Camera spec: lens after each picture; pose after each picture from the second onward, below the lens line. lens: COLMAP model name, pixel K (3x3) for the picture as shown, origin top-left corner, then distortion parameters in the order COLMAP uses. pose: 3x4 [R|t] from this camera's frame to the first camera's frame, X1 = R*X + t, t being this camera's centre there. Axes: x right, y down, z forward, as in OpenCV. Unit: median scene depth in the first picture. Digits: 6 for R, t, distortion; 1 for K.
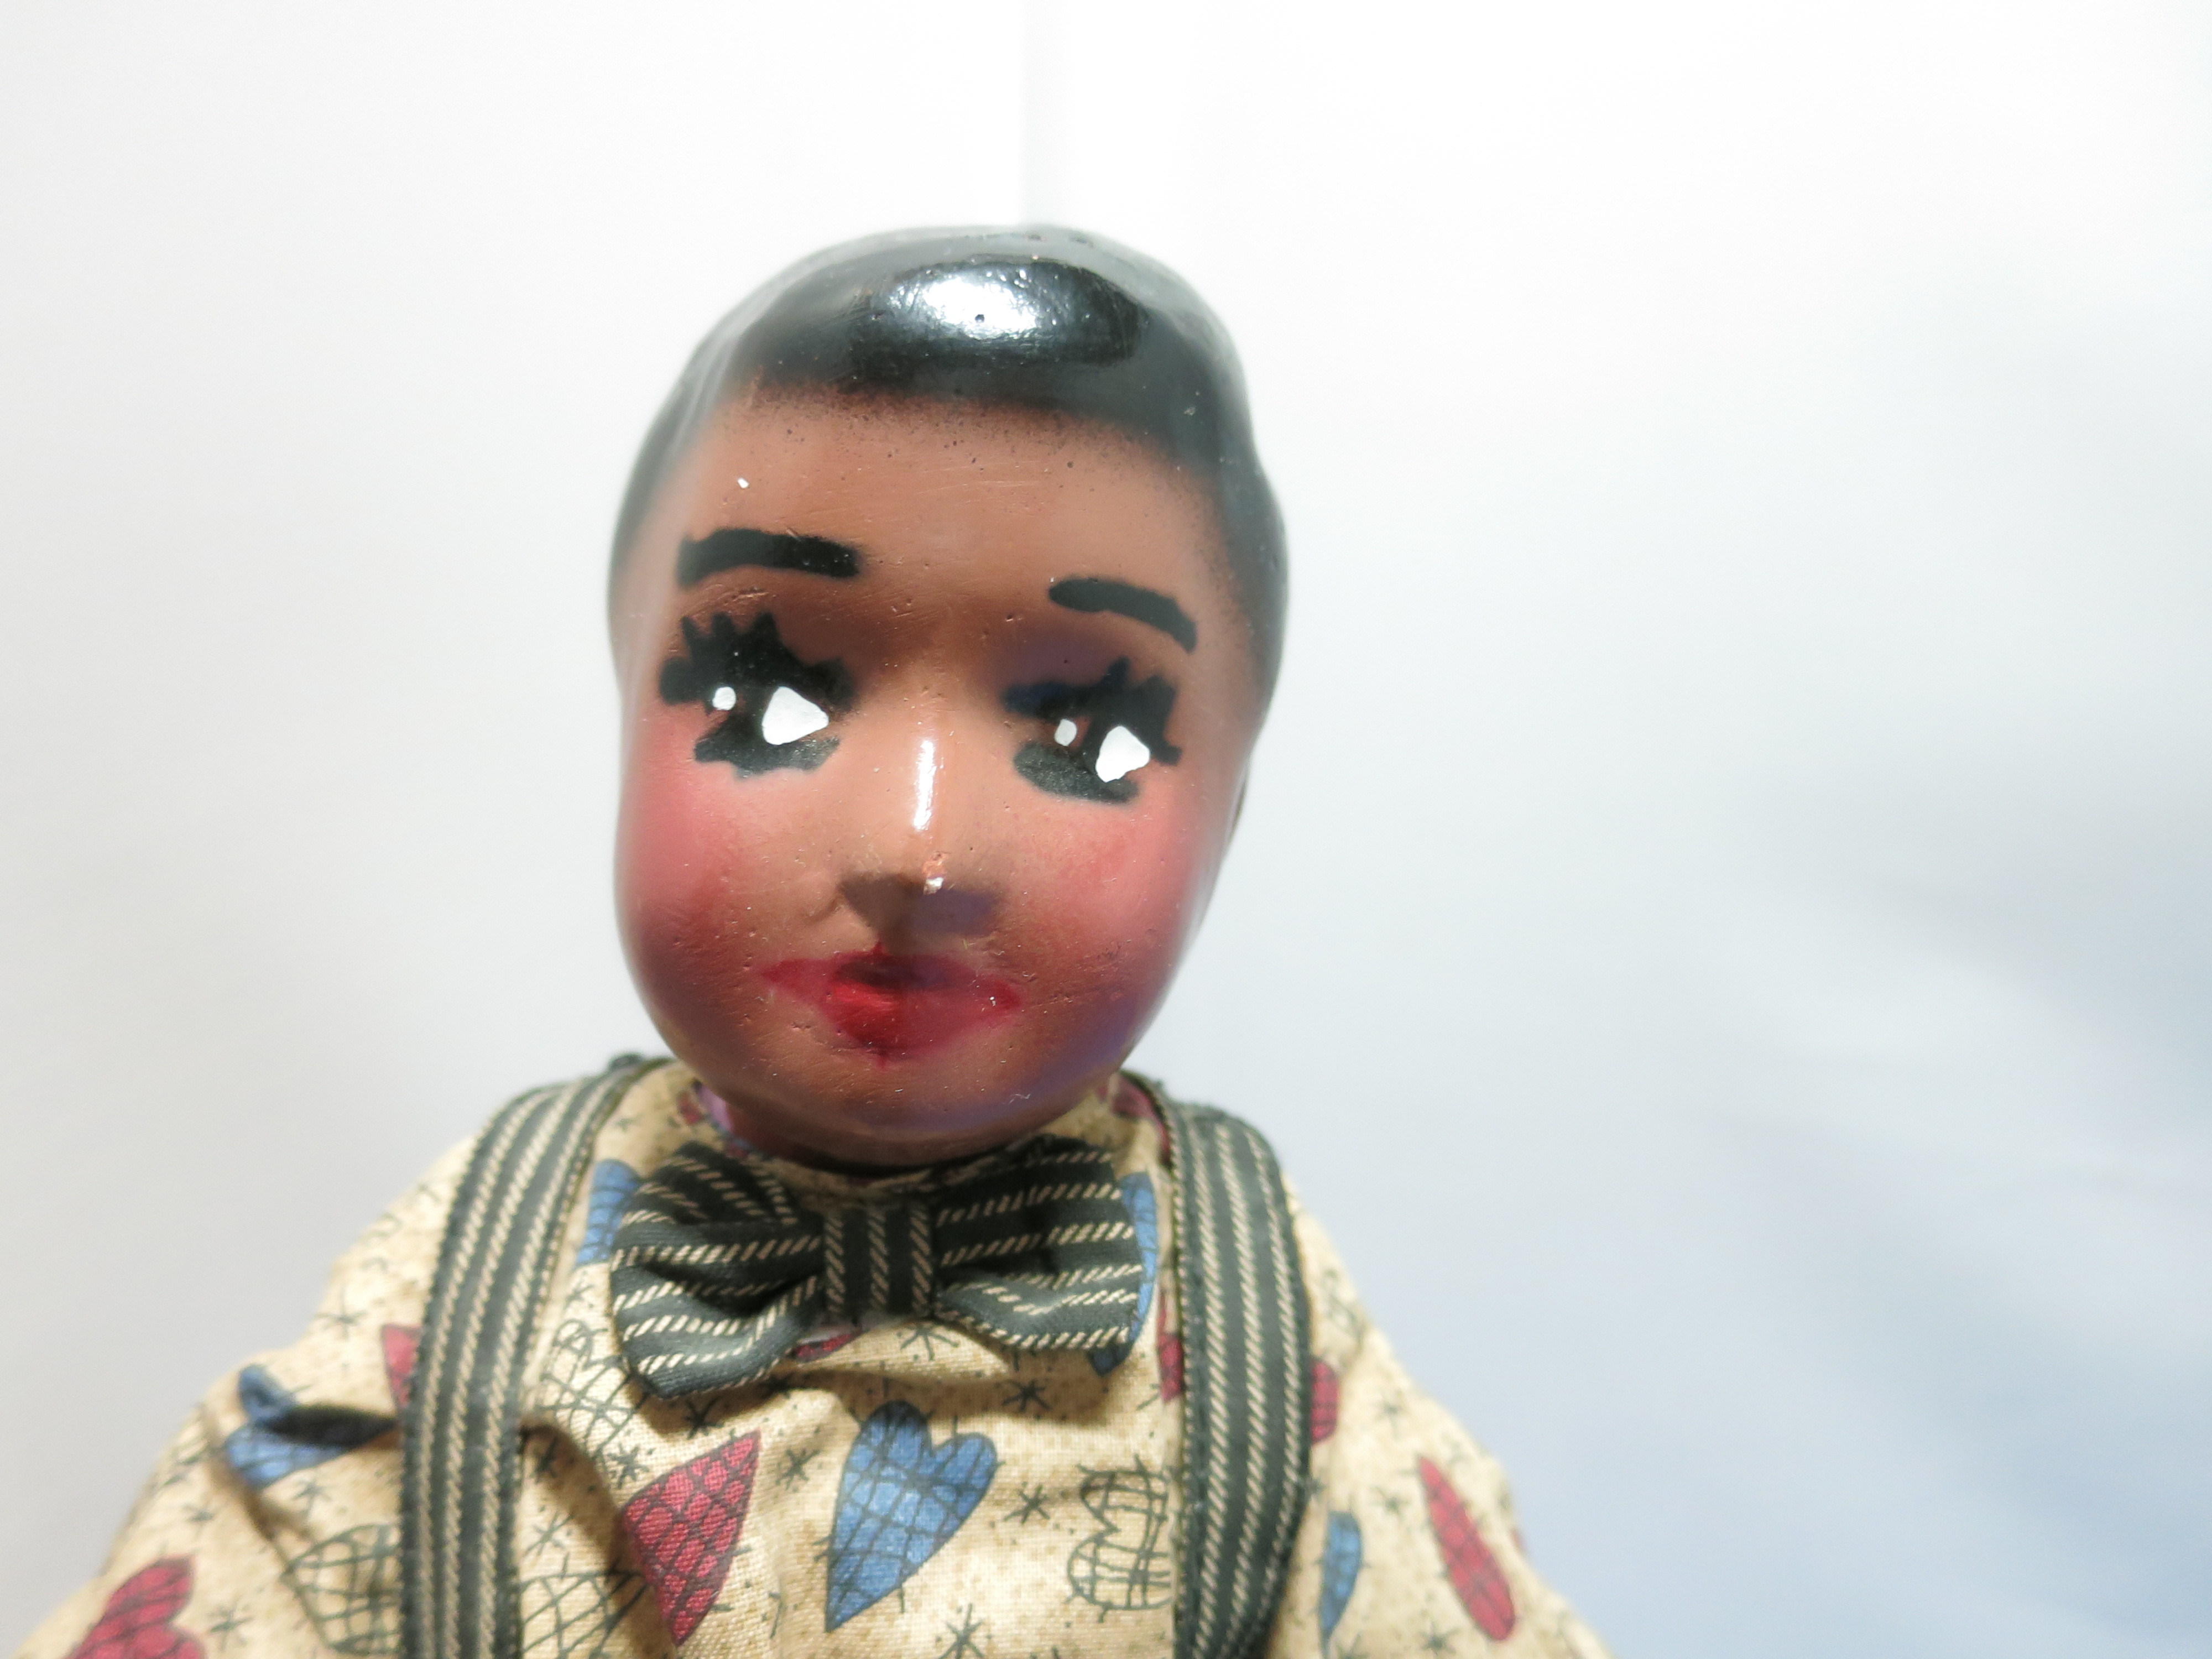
lens RADIAL K [[1514.0, 0, 1127.5], [0, 1514.0, 784.8], [0, 0, 1]] dist [-0.057251, 0.001375]
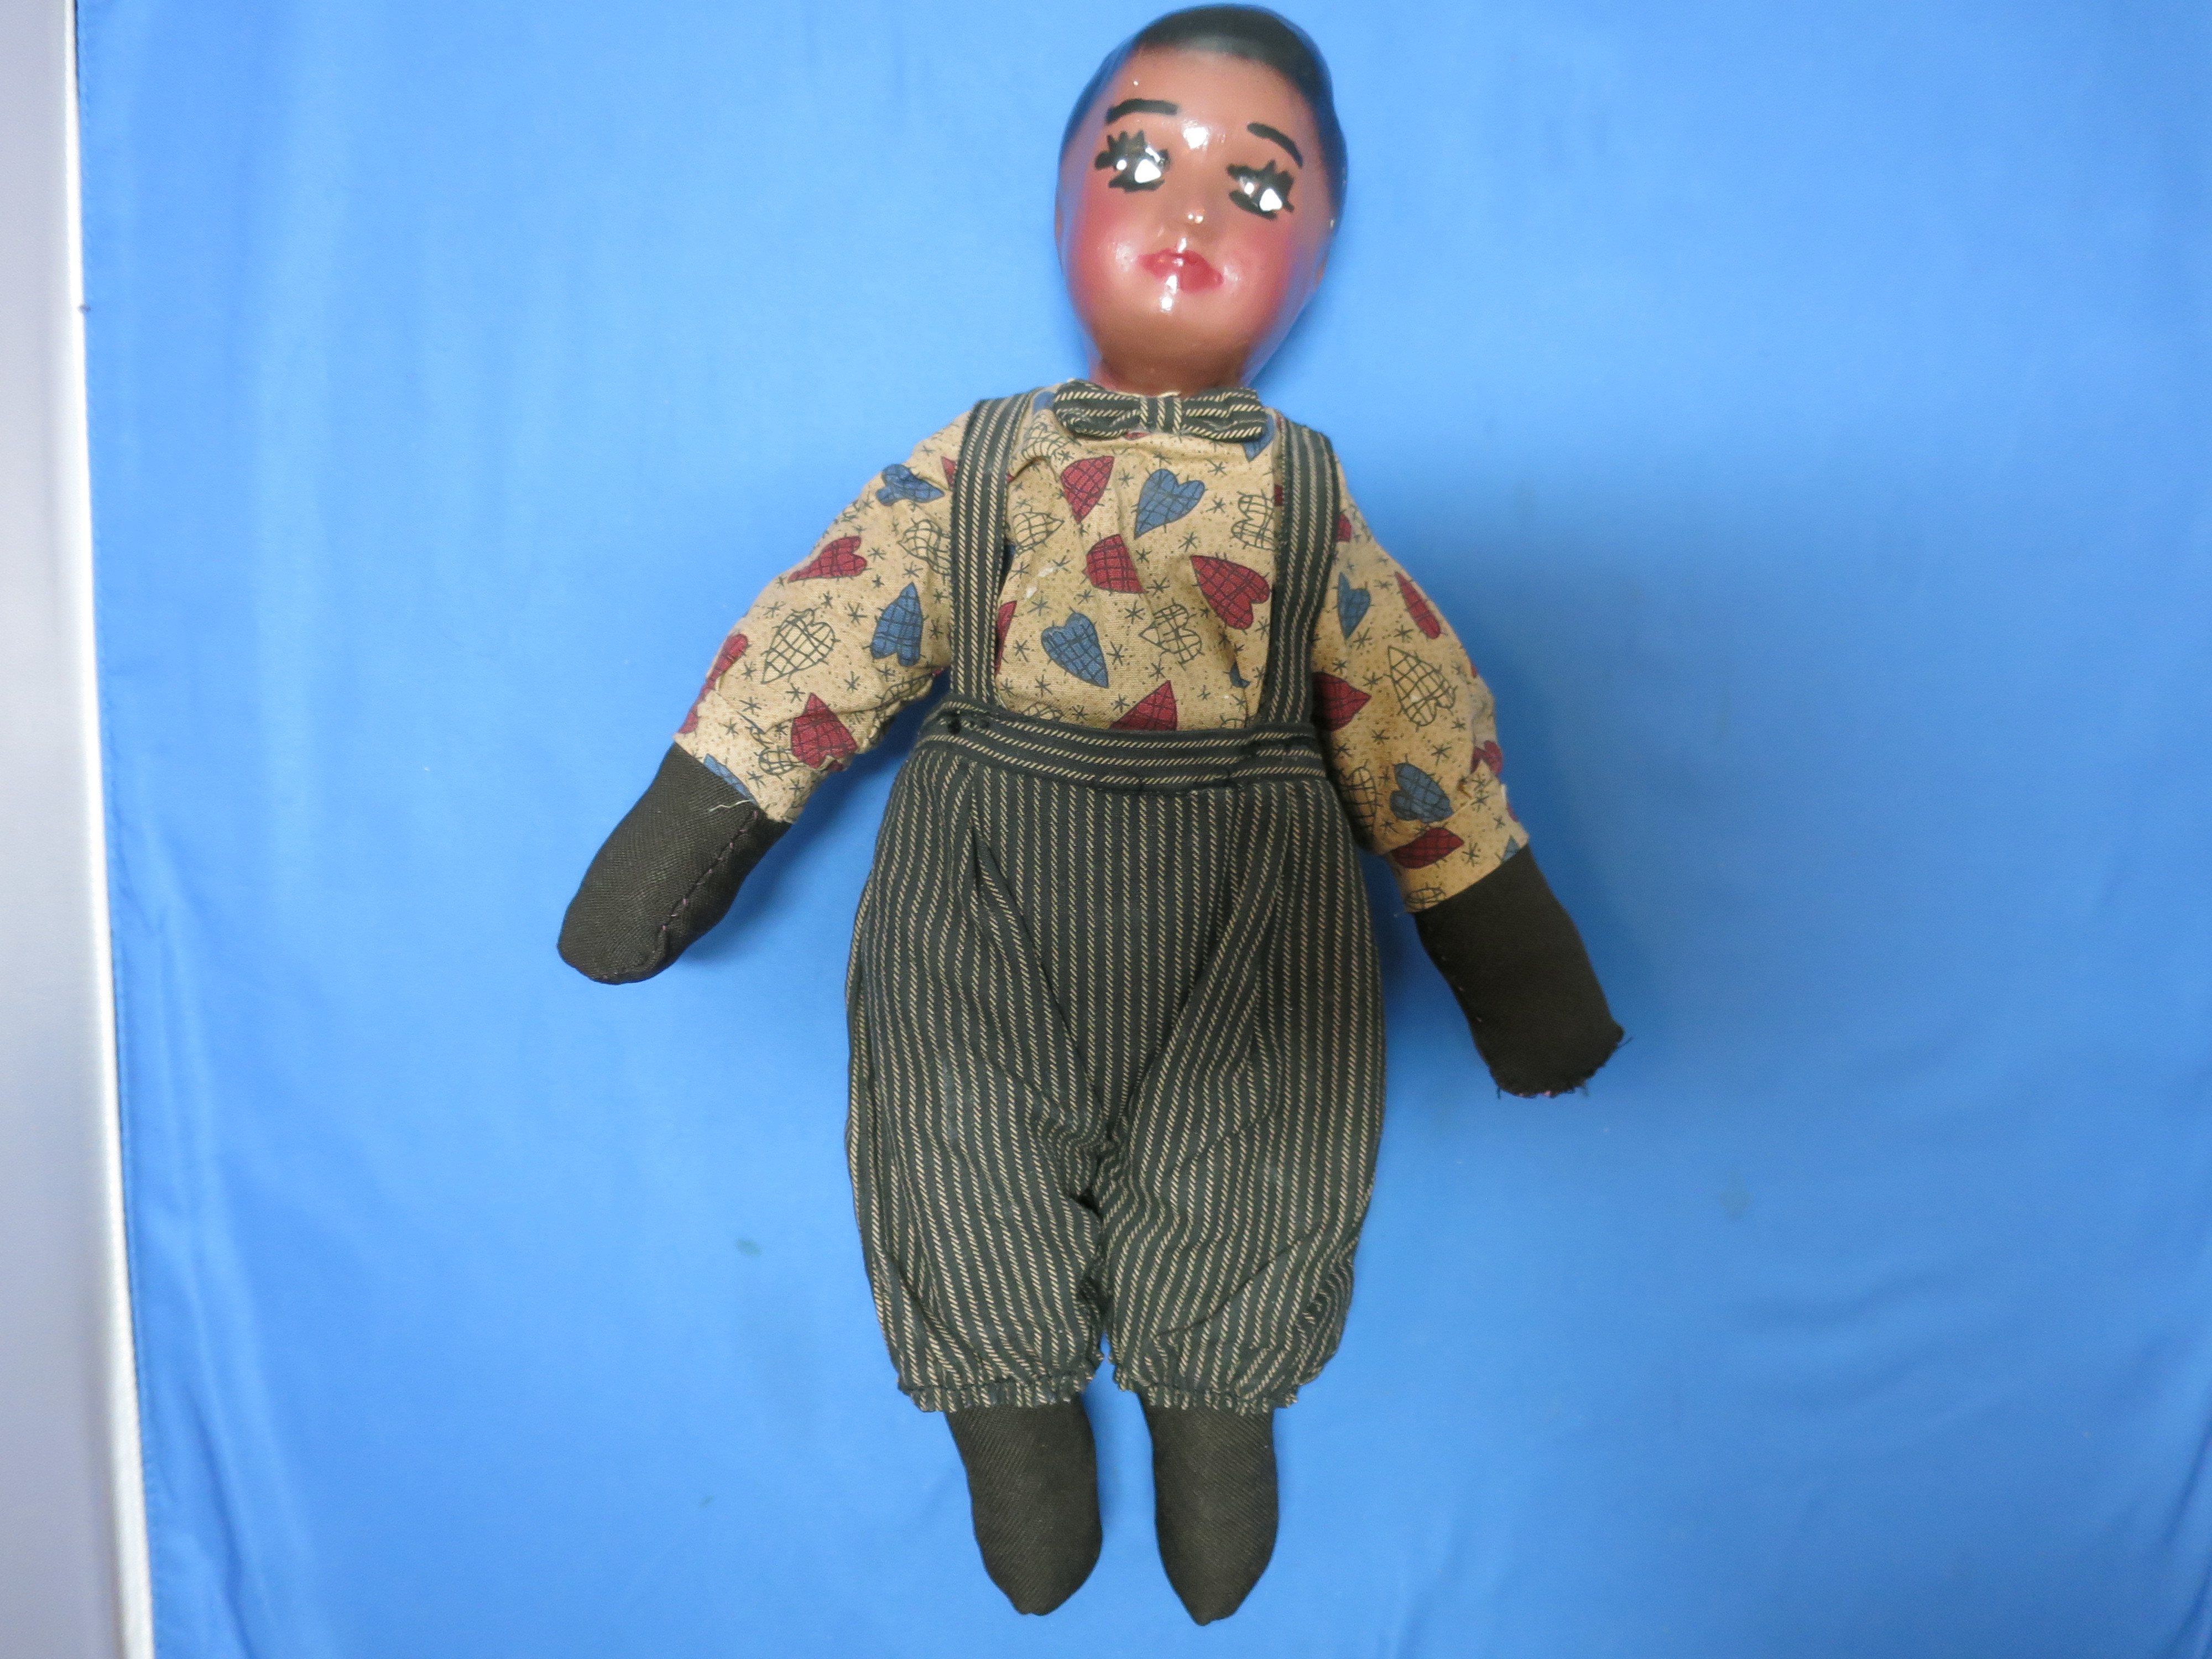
lens RADIAL K [[1693.8, 0, 1106.0], [0, 1693.8, 829.5], [0, 0, 1]] dist [-0.000245, -0.006364]
pose [[0.995111, 0.051067, -0.084540, 0.014574], [-0.055000, 0.997478, -0.044866, 1.069047], [0.082036, 0.049296, 0.995409, -1.639698]]
